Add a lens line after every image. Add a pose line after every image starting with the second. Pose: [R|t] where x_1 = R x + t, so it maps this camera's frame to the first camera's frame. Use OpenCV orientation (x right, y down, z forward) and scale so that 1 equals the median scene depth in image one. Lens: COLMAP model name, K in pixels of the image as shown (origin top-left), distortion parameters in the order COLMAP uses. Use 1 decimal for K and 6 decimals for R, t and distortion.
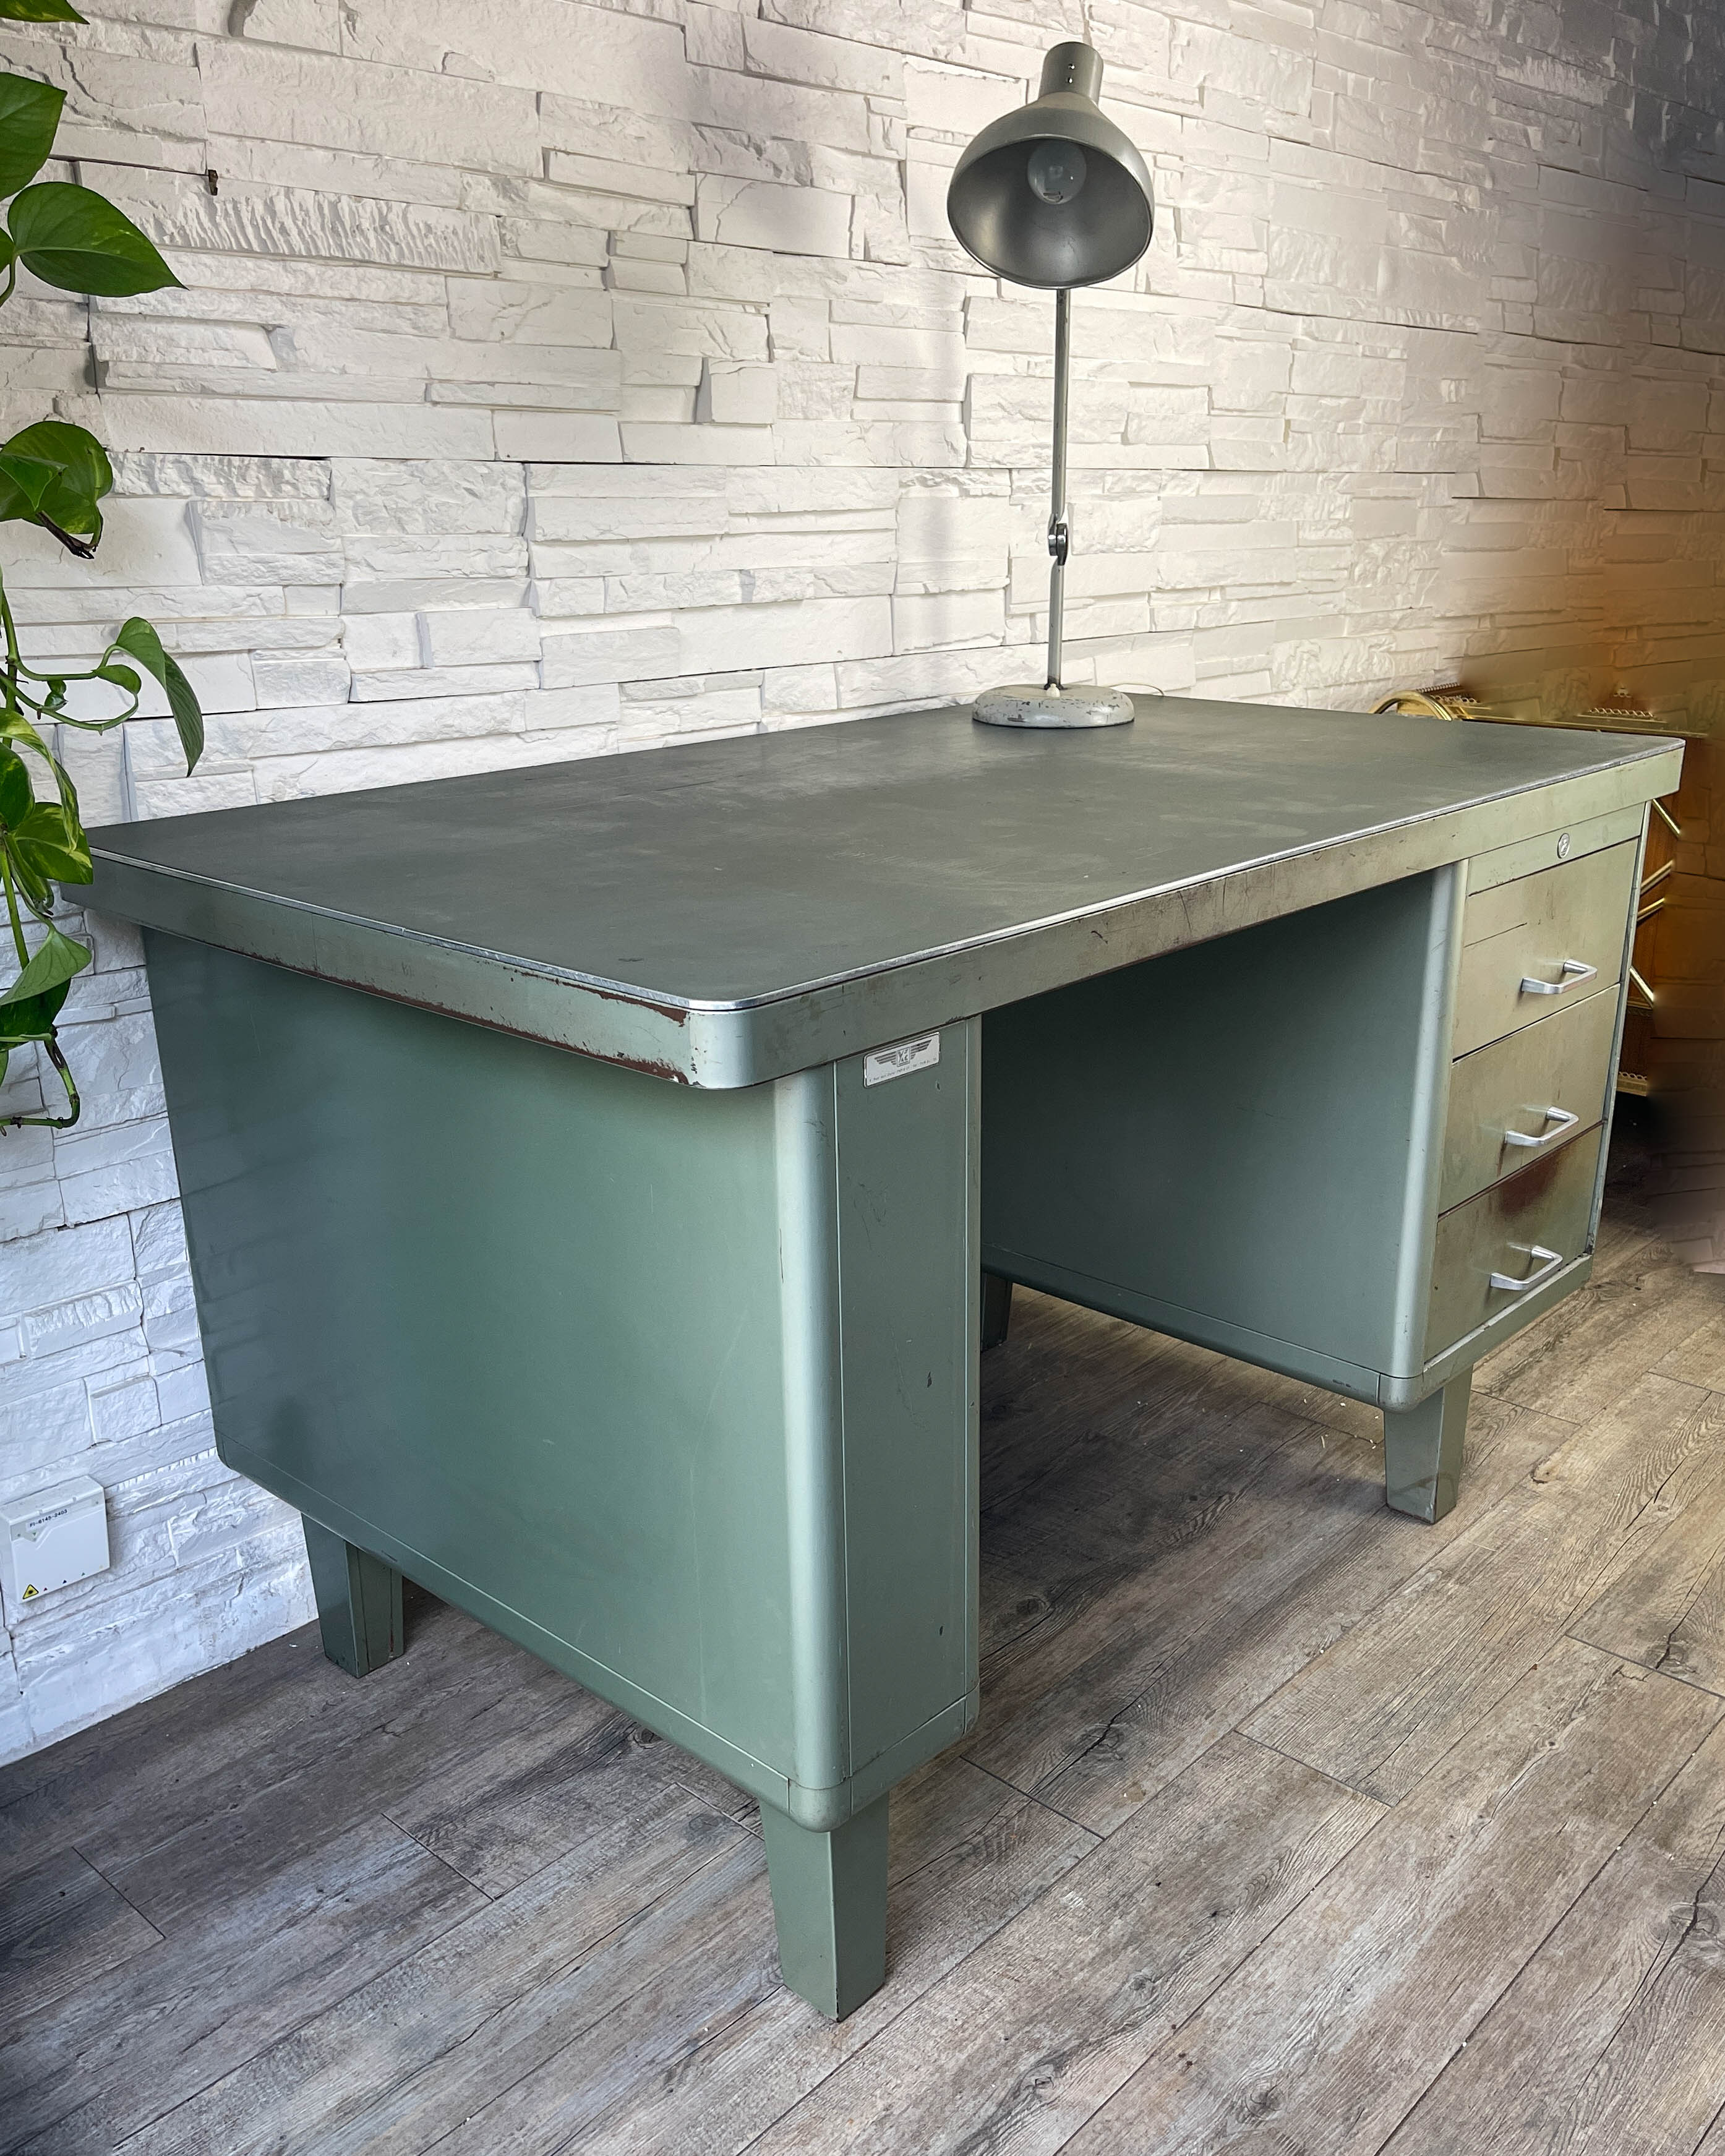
lens RADIAL K [[1875.4, 0, 867.4], [0, 1875.4, 1139.0], [0, 0, 1]] dist [0.032642, -0.027449]
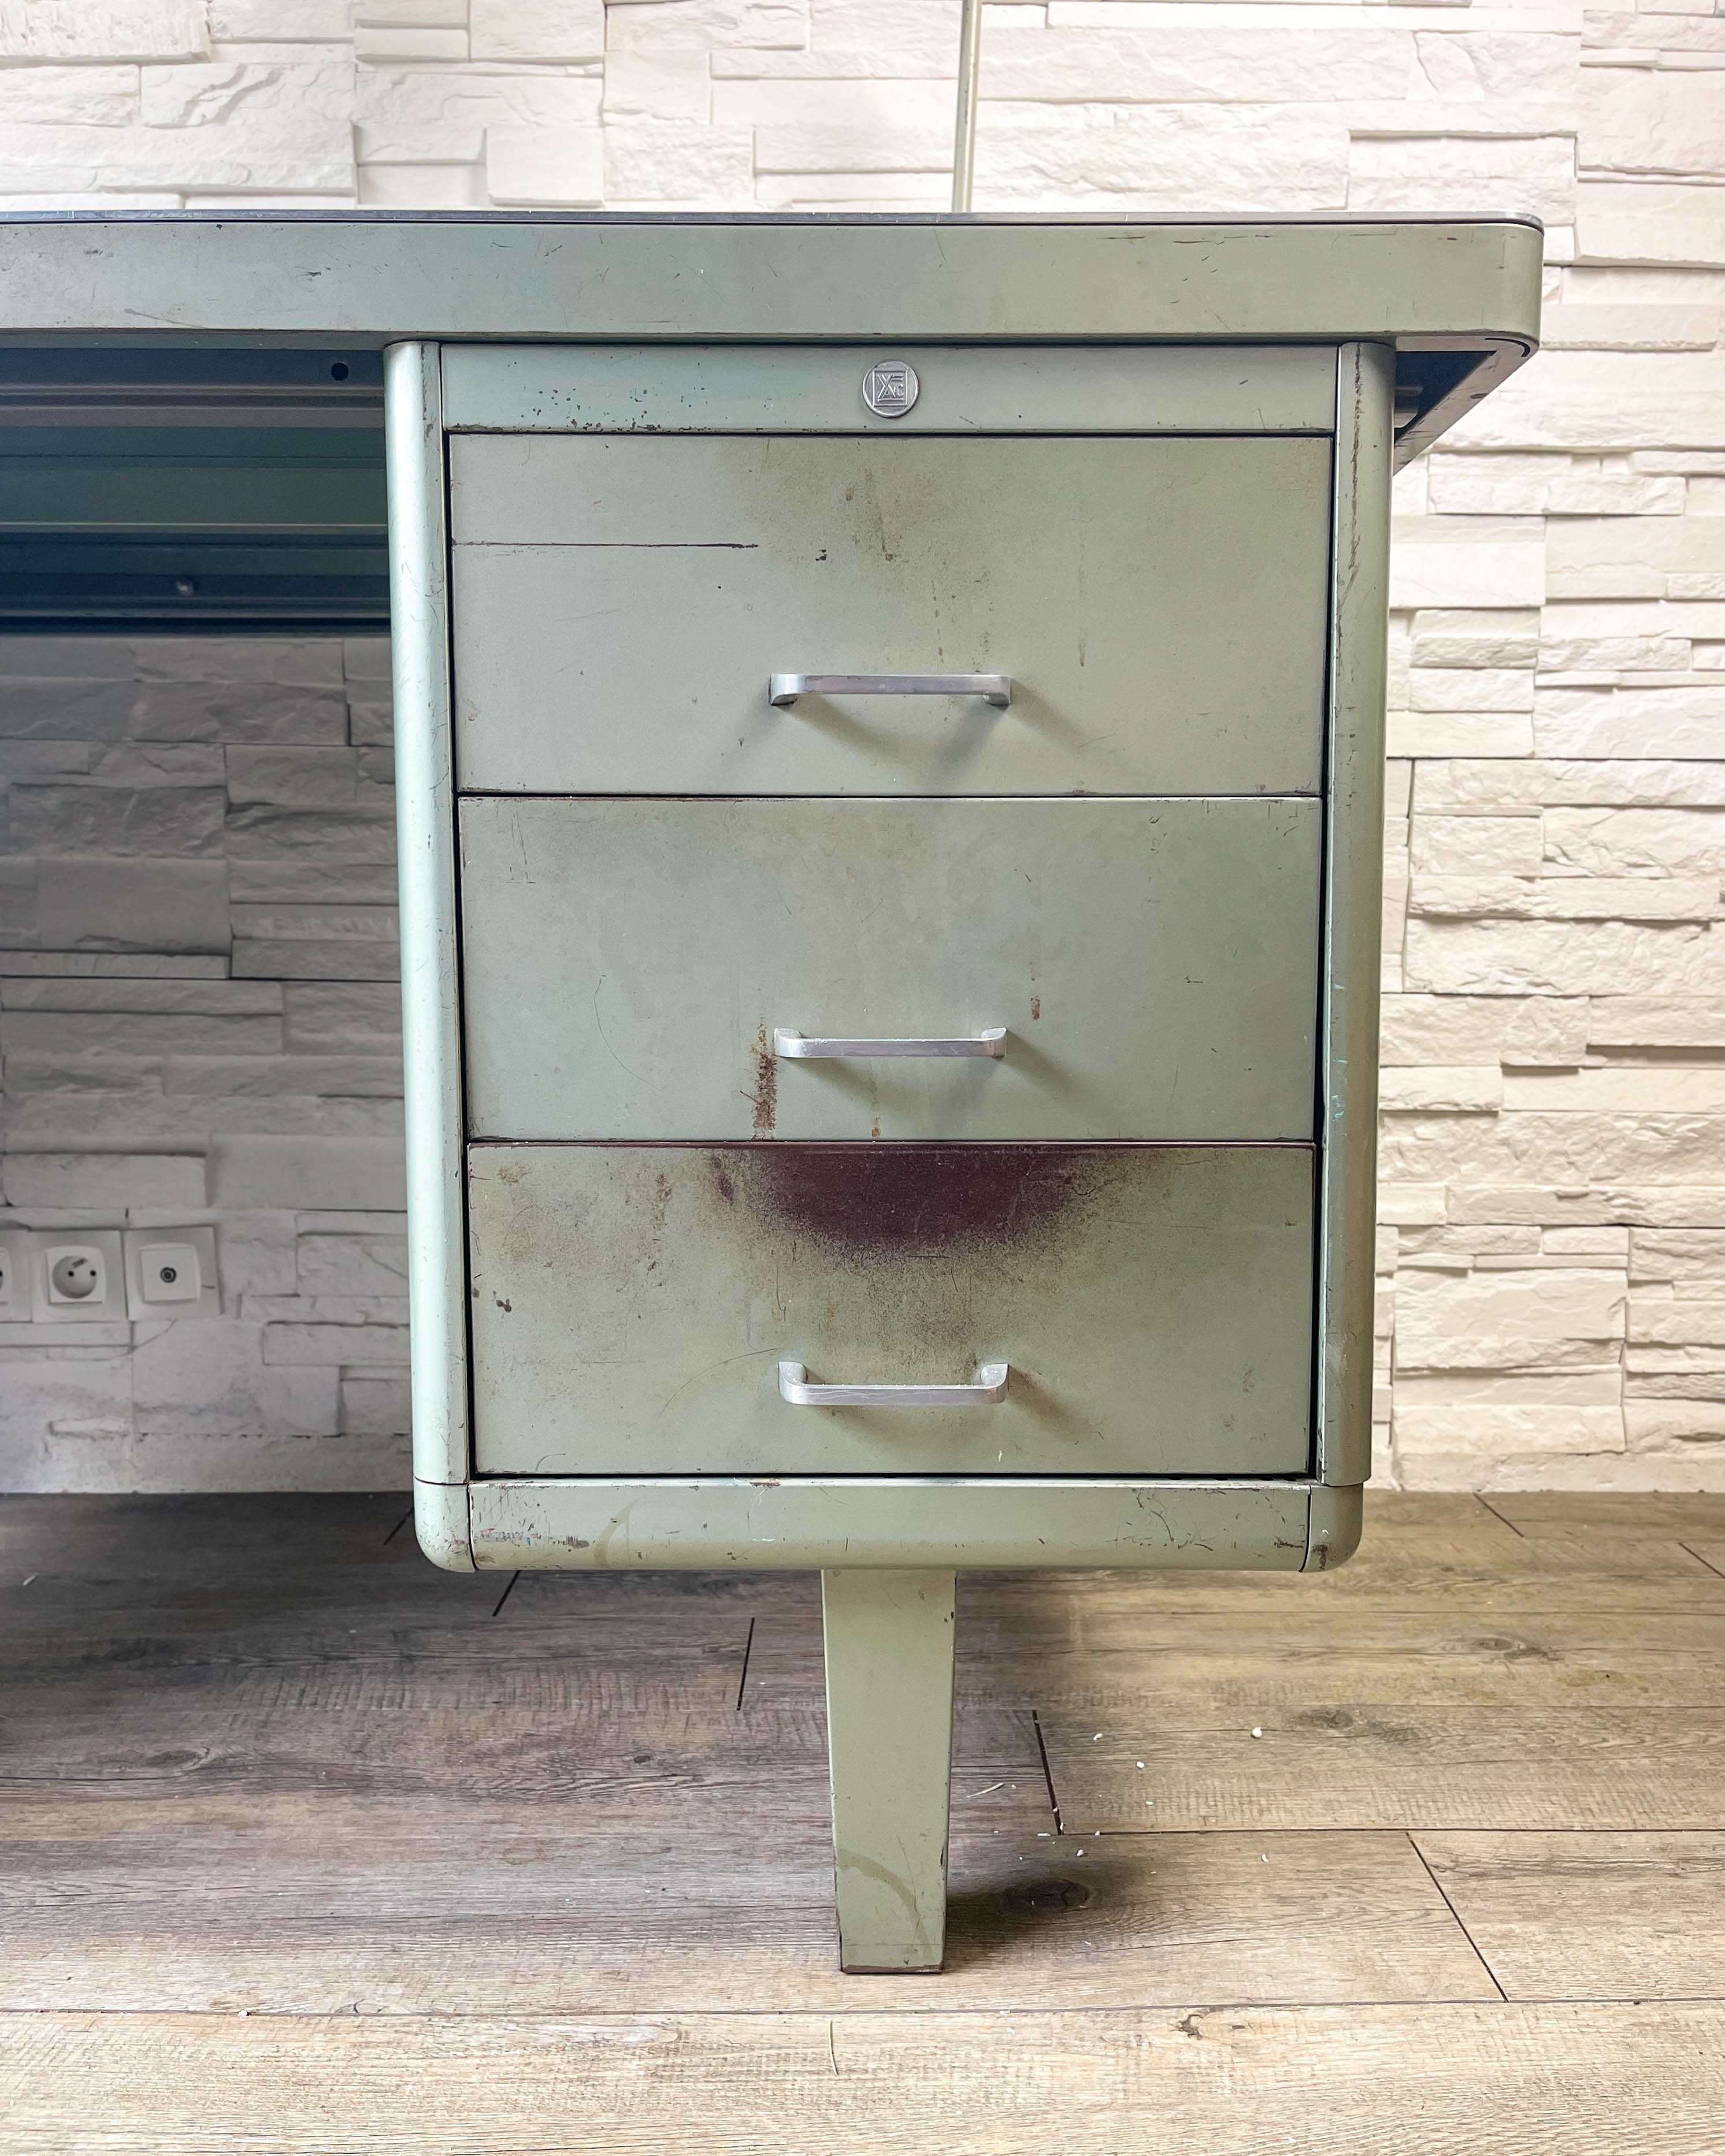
lens RADIAL K [[1750.6, 0, 869.5], [0, 1750.6, 1091.9], [0, 0, 1]] dist [0.066373, -0.092059]
pose [[0.681806, 0.079366, -0.727215, 0.699218], [-0.250519, 0.959319, -0.130180, 0.063651], [0.687299, 0.270938, 0.673953, 0.768943]]
